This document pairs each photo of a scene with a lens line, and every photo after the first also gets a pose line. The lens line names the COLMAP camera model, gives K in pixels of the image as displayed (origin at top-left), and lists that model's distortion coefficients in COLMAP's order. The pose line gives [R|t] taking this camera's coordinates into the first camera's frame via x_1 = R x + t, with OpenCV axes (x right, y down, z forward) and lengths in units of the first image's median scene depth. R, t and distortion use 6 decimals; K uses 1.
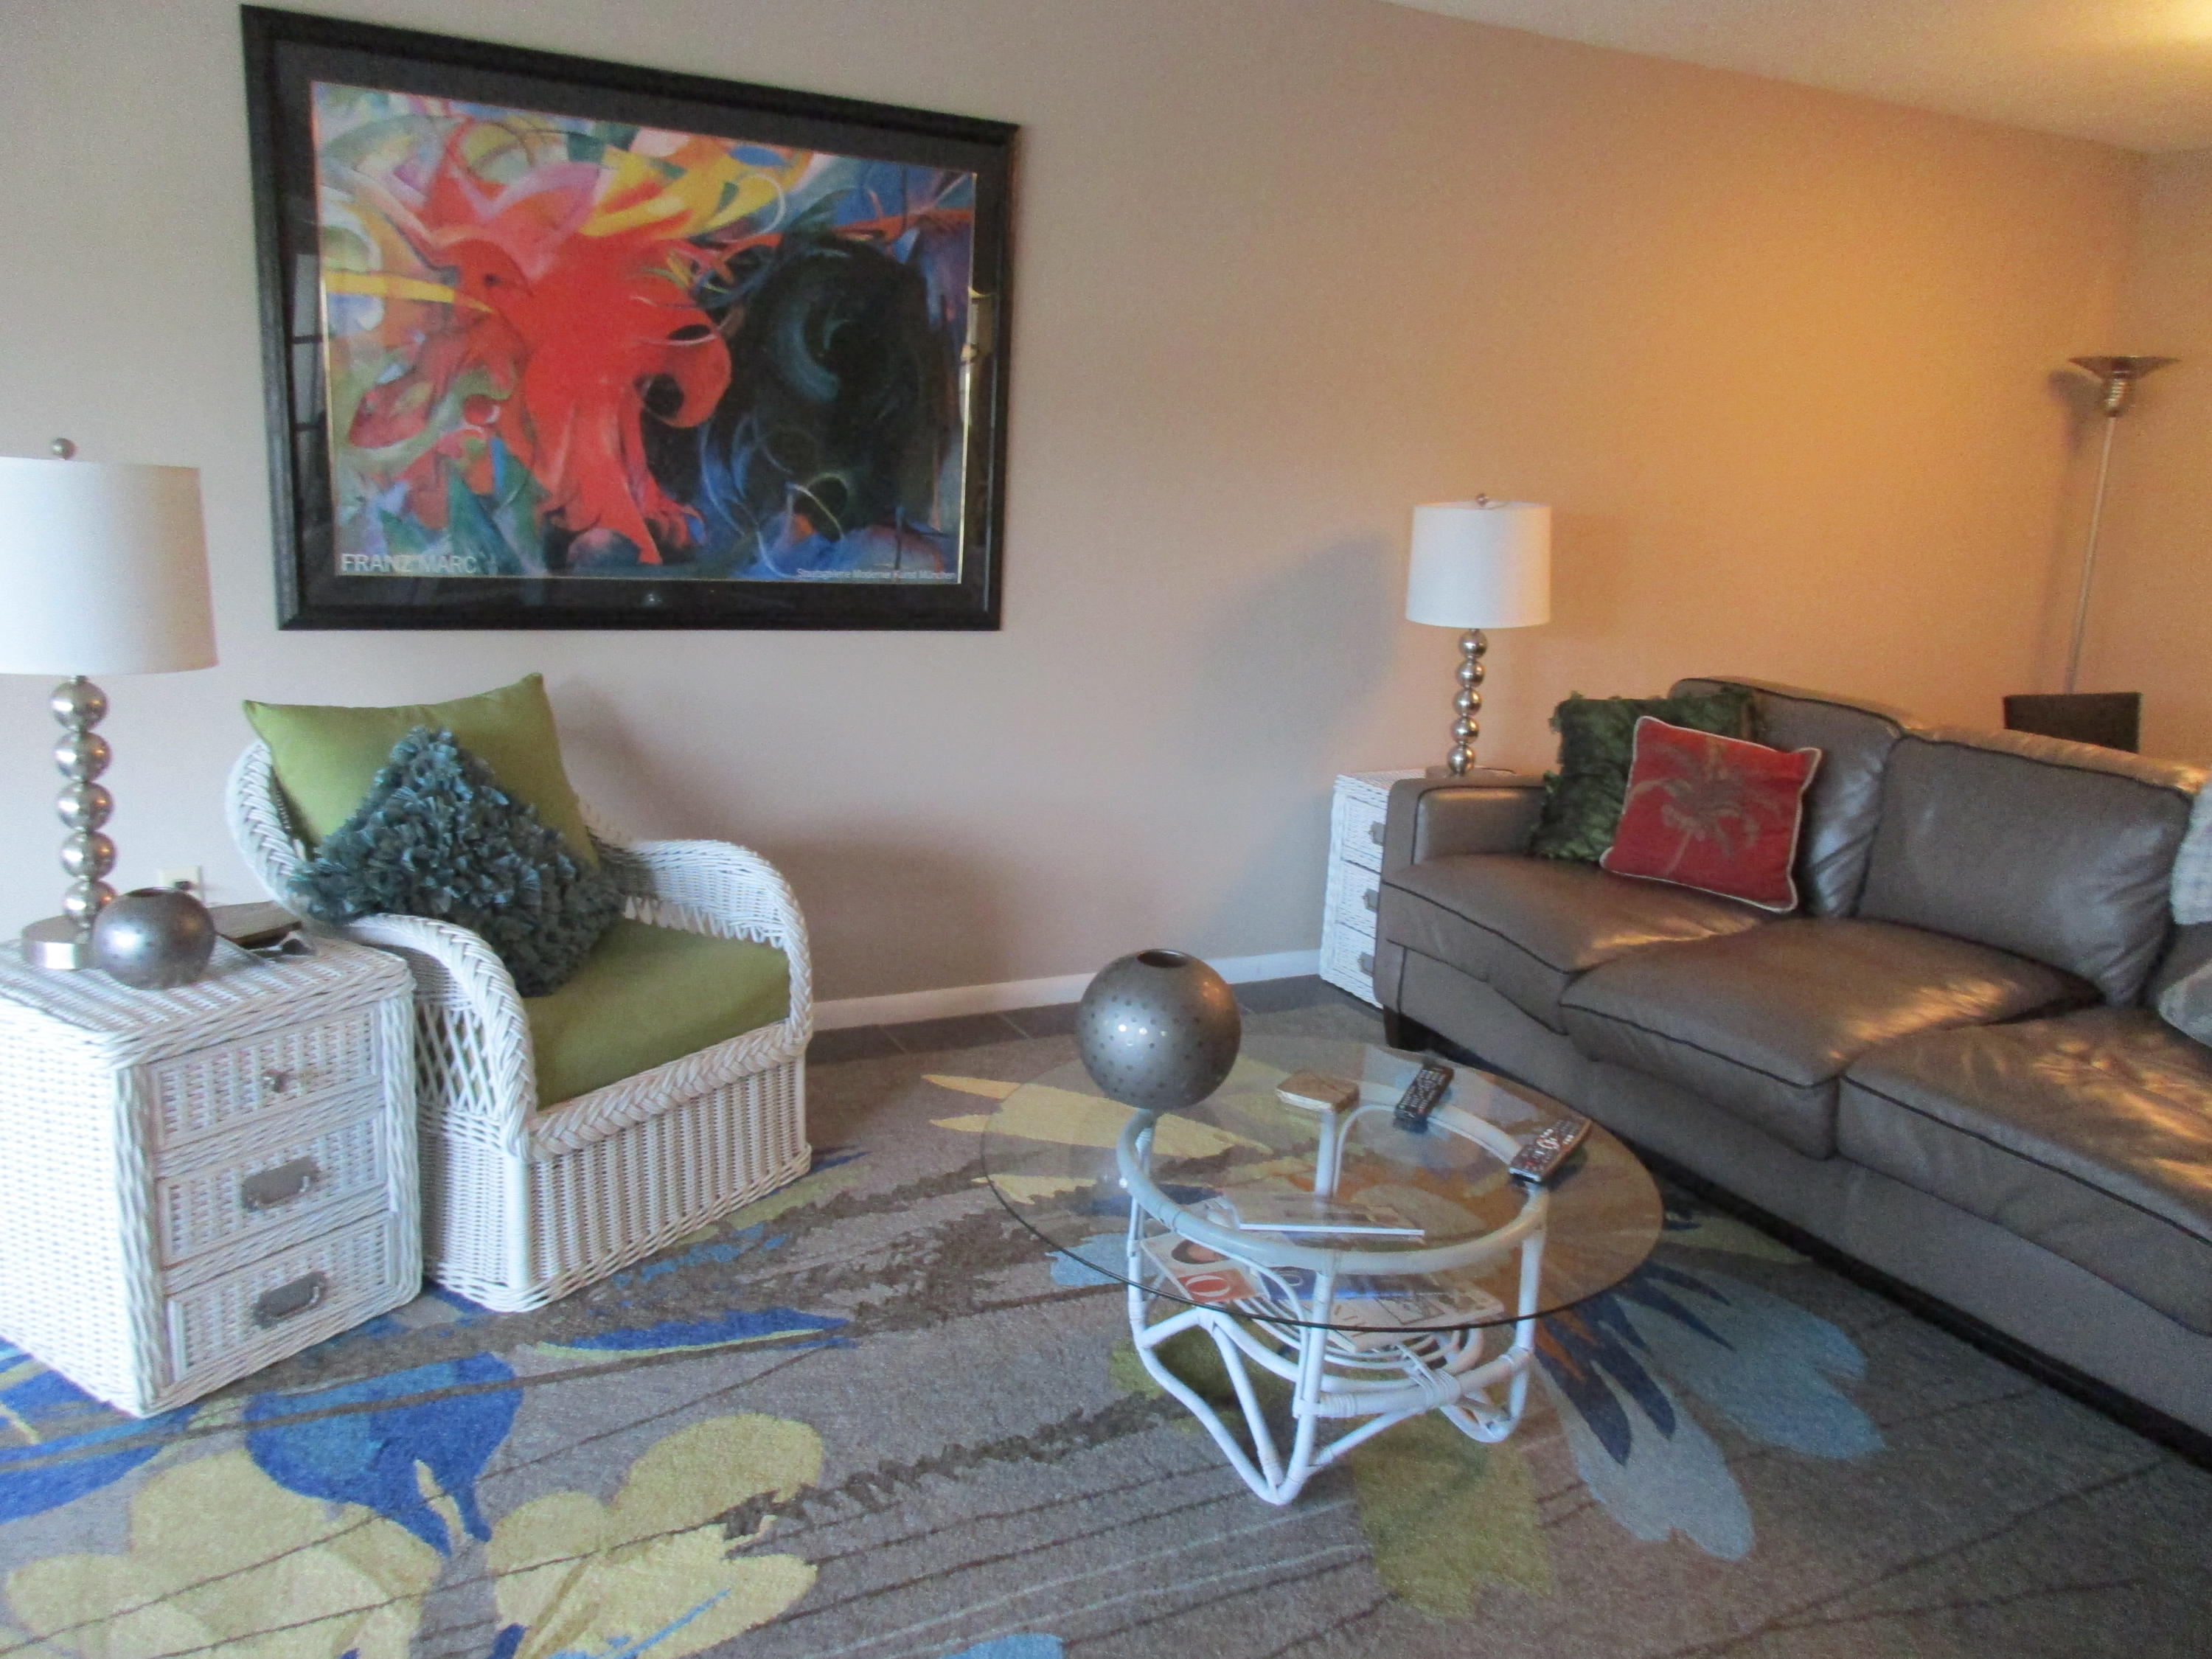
lens RADIAL K [[1665.3, 0, 1108.9], [0, 1665.3, 818.2], [0, 0, 1]] dist [0.005602, -0.000260]
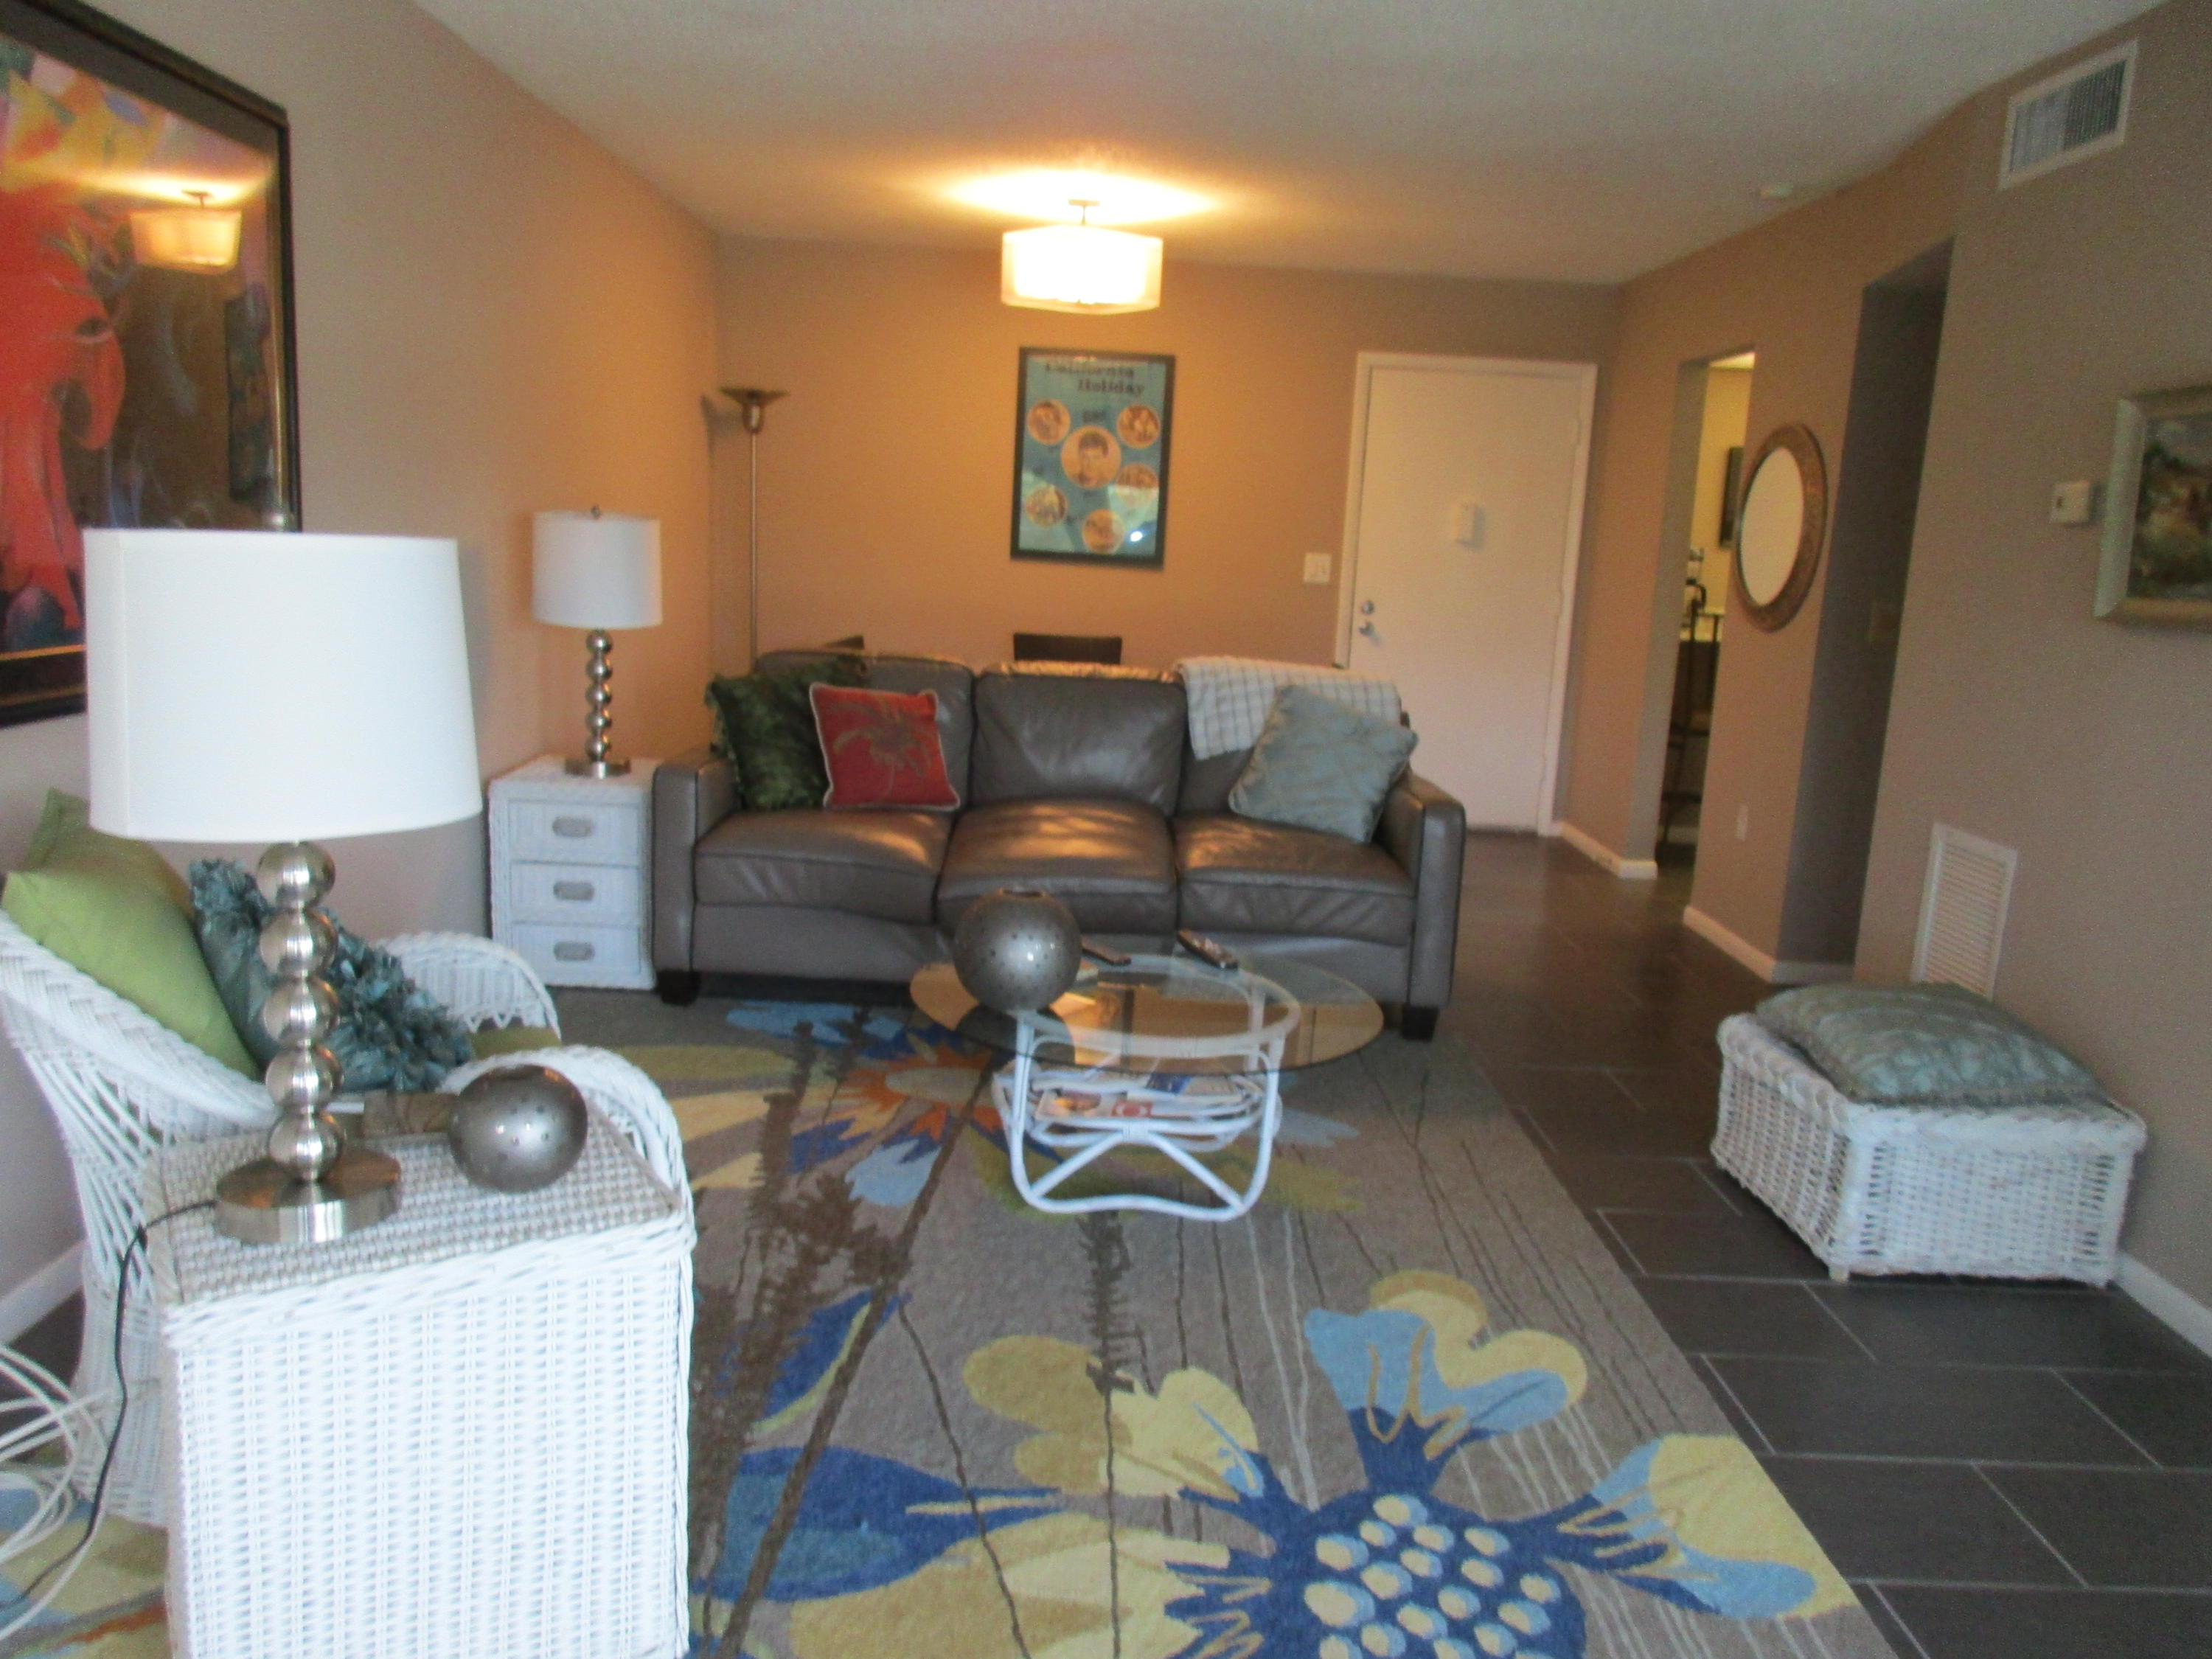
lens RADIAL K [[1665.3, 0, 1108.9], [0, 1665.3, 818.2], [0, 0, 1]] dist [0.005602, -0.000260]
pose [[0.440919, -0.185413, 0.878187, -0.764177], [0.166424, 0.978352, 0.123003, -0.086145], [-0.881983, 0.091917, 0.462231, 0.248049]]
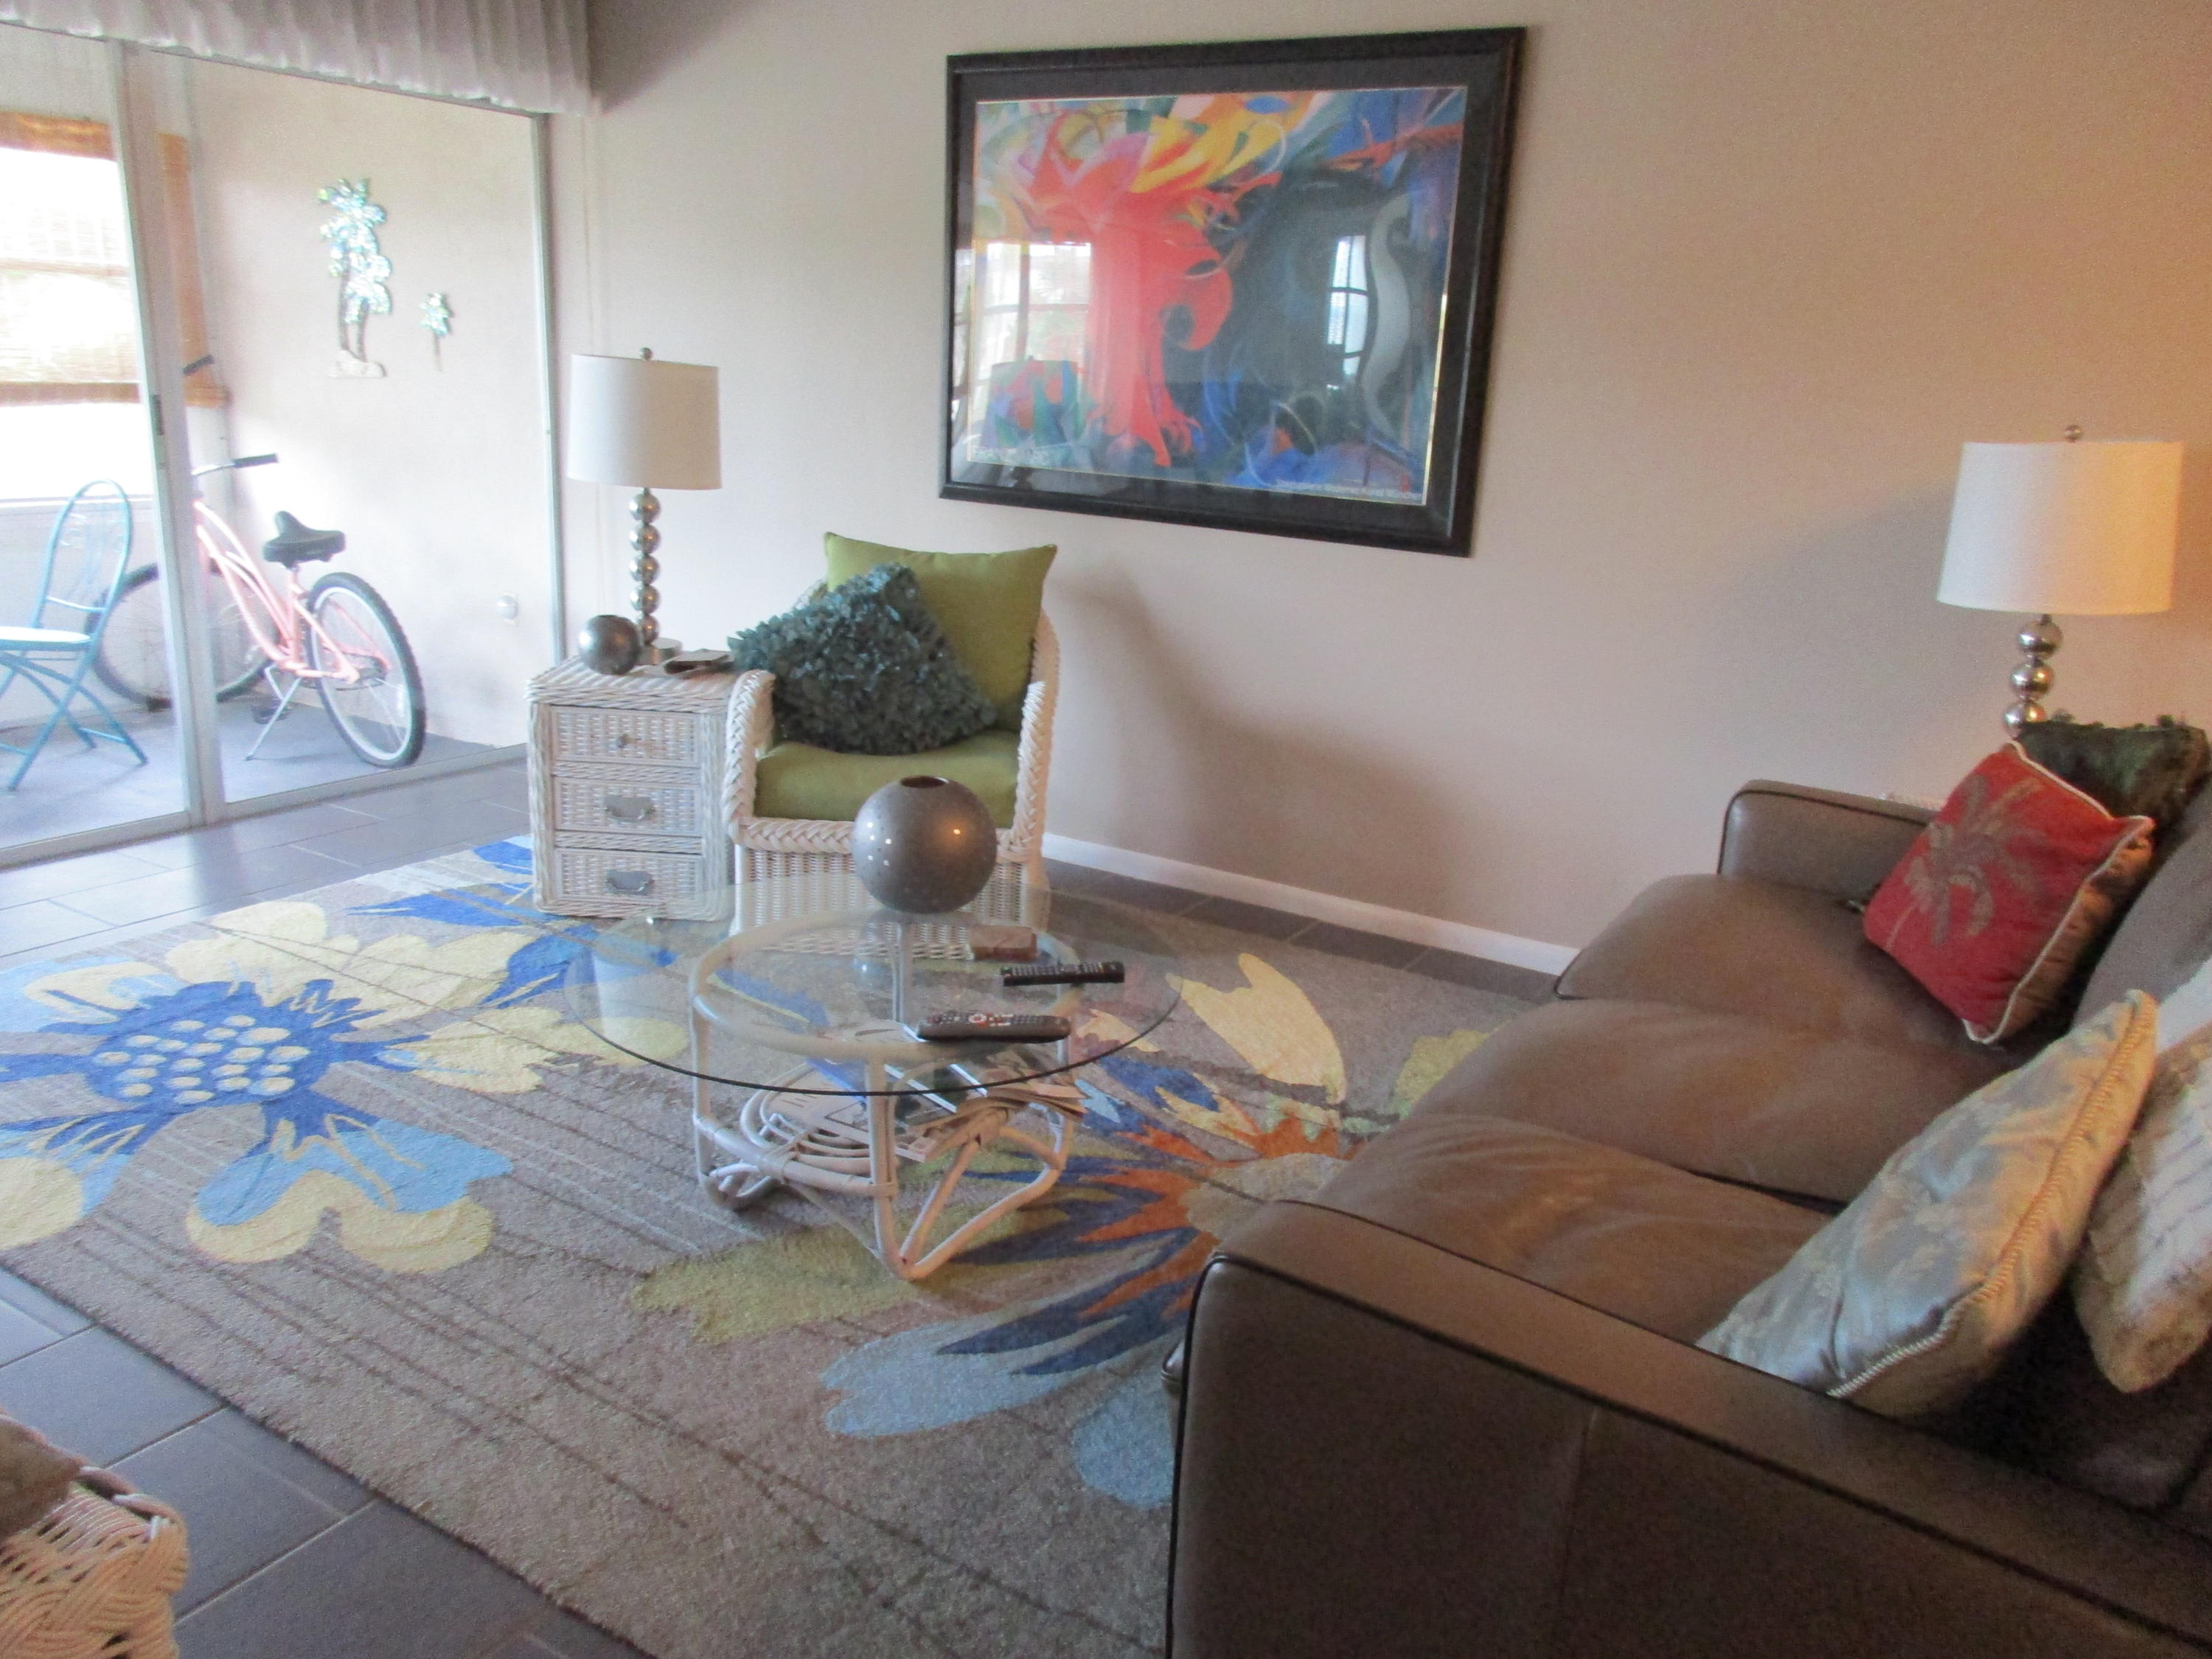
lens RADIAL K [[1665.3, 0, 1108.9], [0, 1665.3, 818.2], [0, 0, 1]] dist [0.005602, -0.000260]
pose [[0.521379, 0.204490, -0.828461, 0.759372], [-0.207751, 0.972068, 0.109192, -0.030641], [0.827650, 0.115183, 0.549299, 0.349960]]
